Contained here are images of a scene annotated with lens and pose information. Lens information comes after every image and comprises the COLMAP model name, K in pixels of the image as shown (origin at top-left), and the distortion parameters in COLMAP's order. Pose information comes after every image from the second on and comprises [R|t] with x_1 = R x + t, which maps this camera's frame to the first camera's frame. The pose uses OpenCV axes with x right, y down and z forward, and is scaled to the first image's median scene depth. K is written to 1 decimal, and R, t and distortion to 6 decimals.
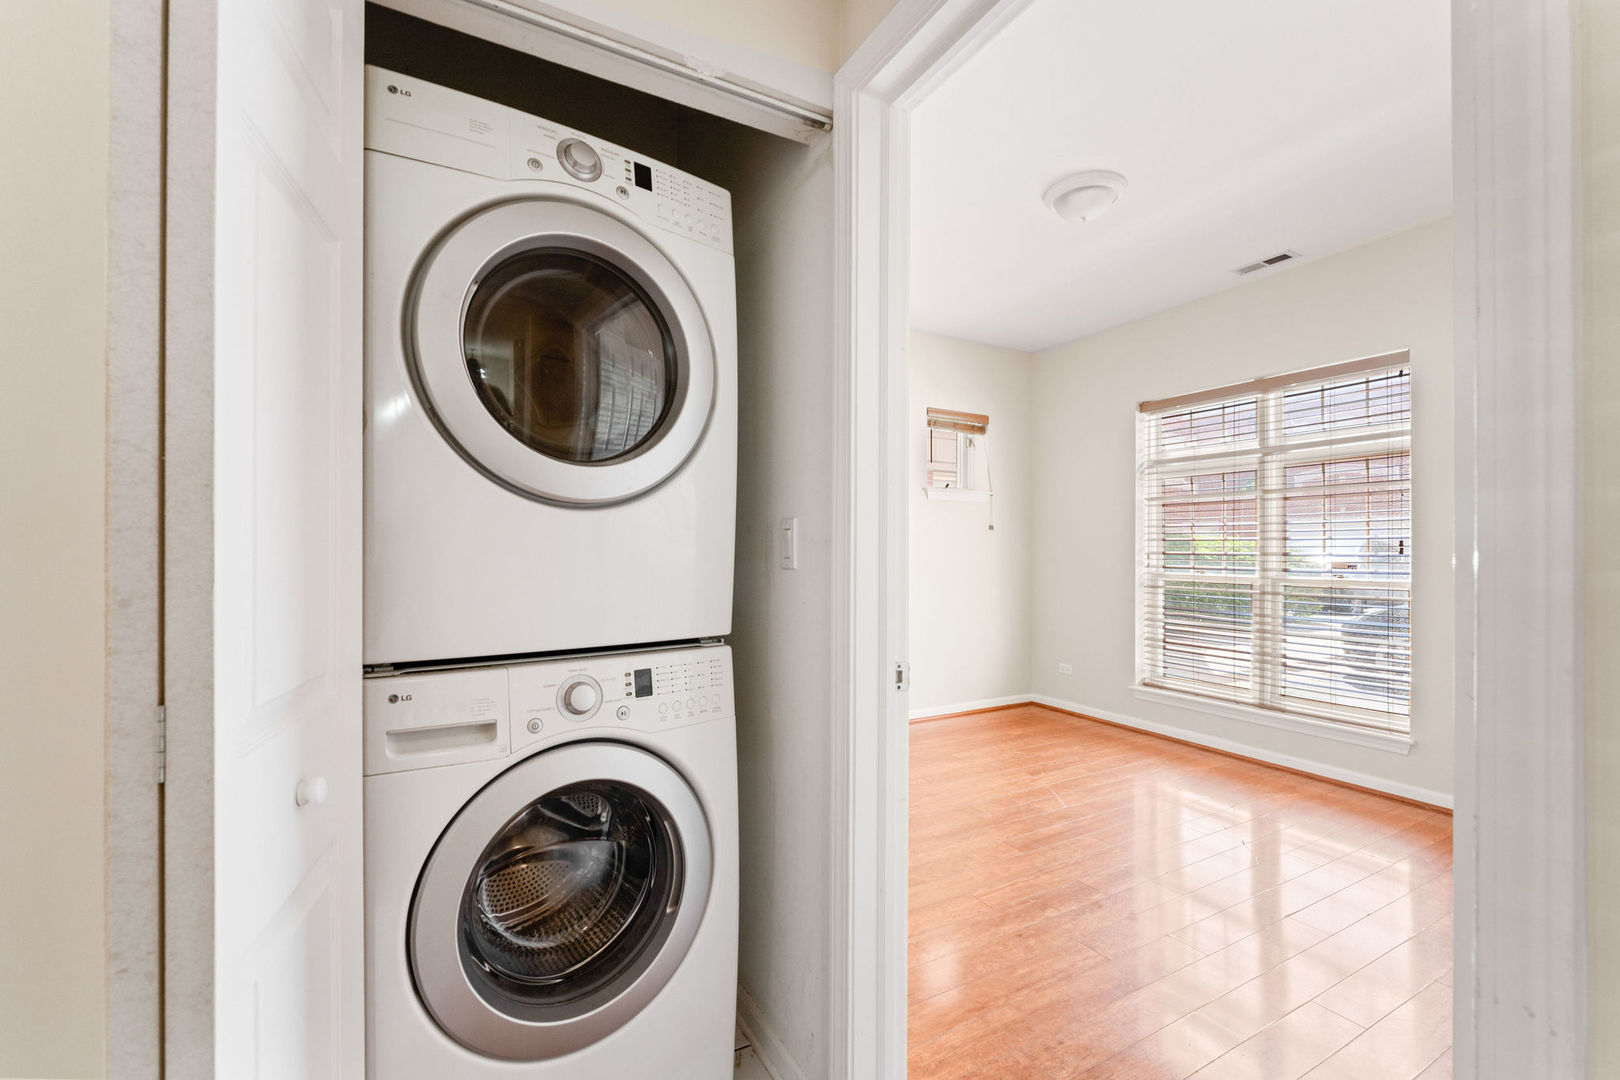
lens RADIAL K [[691.5, 0, 800.3], [0, 691.5, 556.4], [0, 0, 1]] dist [0.002077, -0.011815]
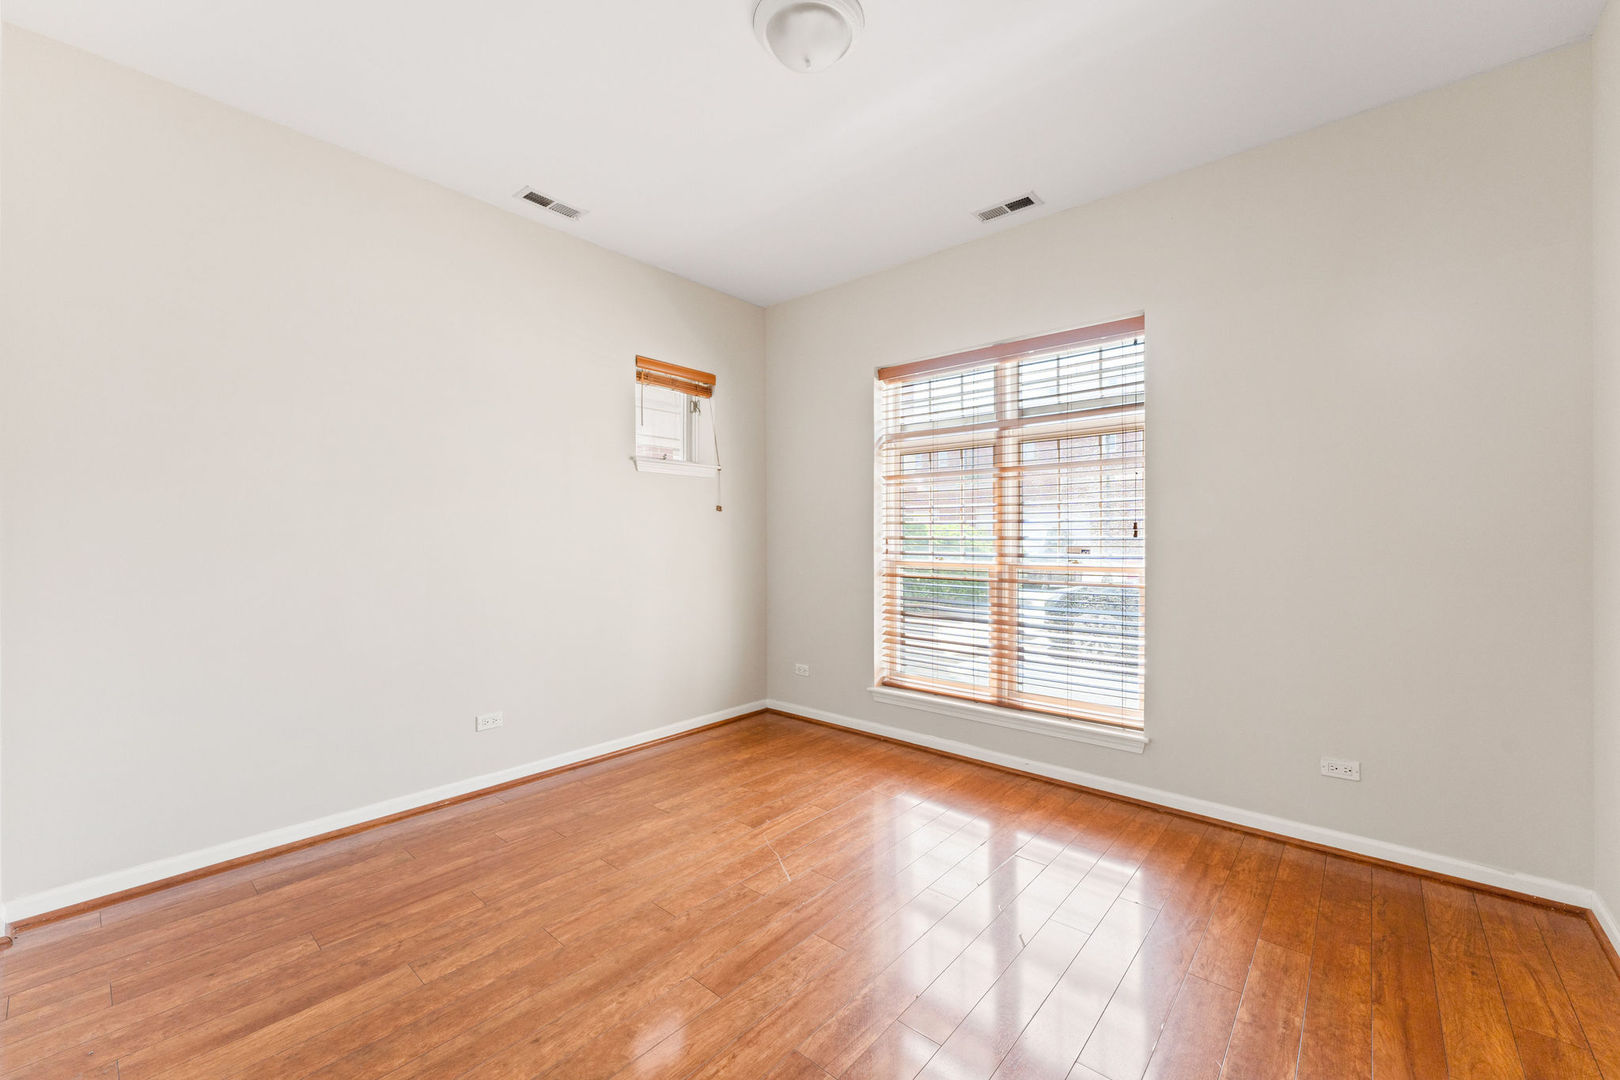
lens RADIAL K [[660.2, 0, 811.1], [0, 660.2, 569.7], [0, 0, 1]] dist [-0.000608, -0.000177]
pose [[0.936467, -0.019936, 0.350190, 0.127591], [0.006004, 0.999148, 0.040826, 0.001259], [-0.350705, -0.036129, 0.935789, 0.266598]]
